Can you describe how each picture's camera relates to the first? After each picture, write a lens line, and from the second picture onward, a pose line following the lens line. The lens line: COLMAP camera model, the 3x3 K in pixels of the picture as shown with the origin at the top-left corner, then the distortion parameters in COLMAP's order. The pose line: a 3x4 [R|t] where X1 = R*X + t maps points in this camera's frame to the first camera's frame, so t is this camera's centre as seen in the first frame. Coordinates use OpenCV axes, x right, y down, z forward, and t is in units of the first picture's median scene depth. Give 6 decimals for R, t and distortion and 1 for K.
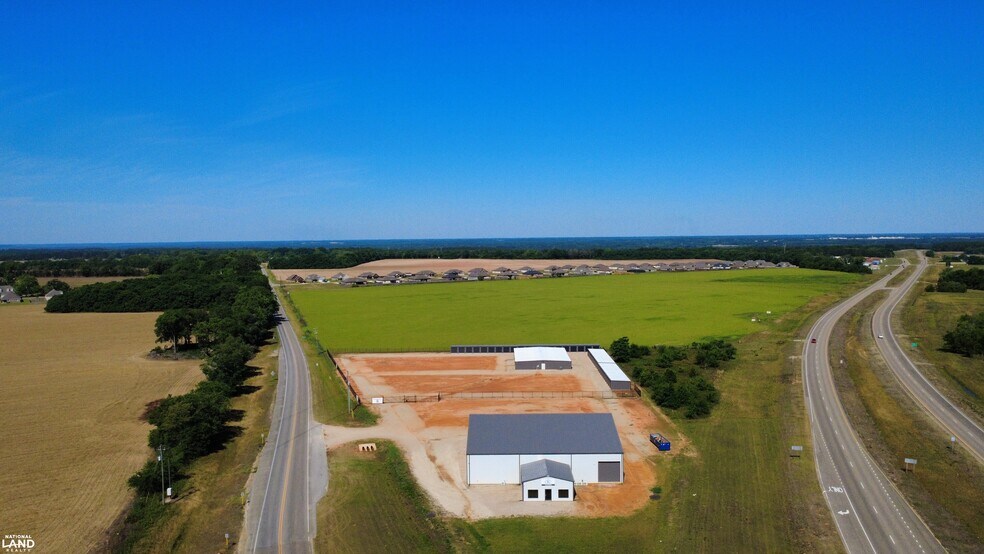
lens RADIAL K [[716.2, 0, 492.0], [0, 716.2, 277.0], [0, 0, 1]] dist [-0.001192, 0.001651]
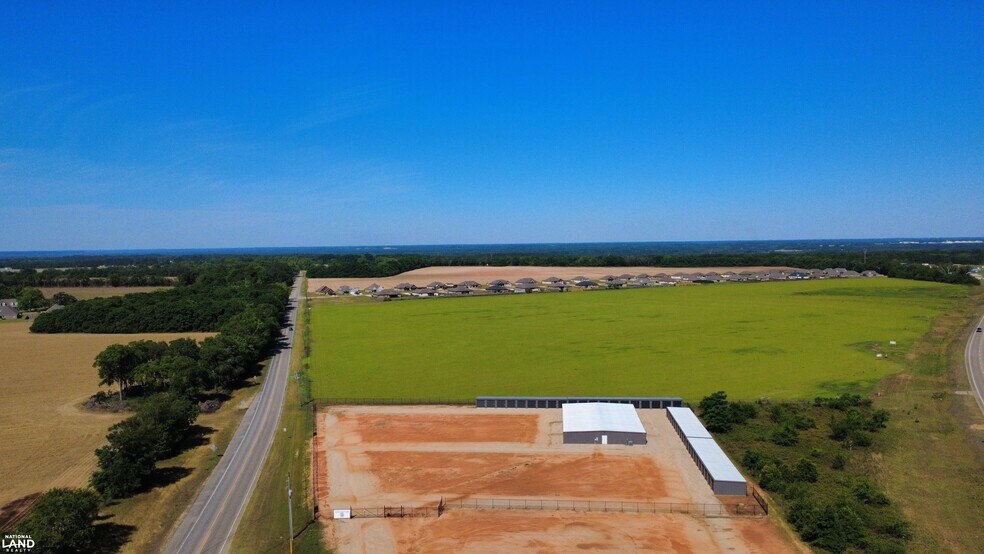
lens RADIAL K [[716.2, 0, 492.0], [0, 716.2, 277.0], [0, 0, 1]] dist [-0.001192, 0.001651]
pose [[0.997248, 0.000969, -0.074128, 0.013029], [-0.001483, 0.999975, -0.006877, -0.022679], [0.074120, 0.006968, 0.997225, 0.268876]]
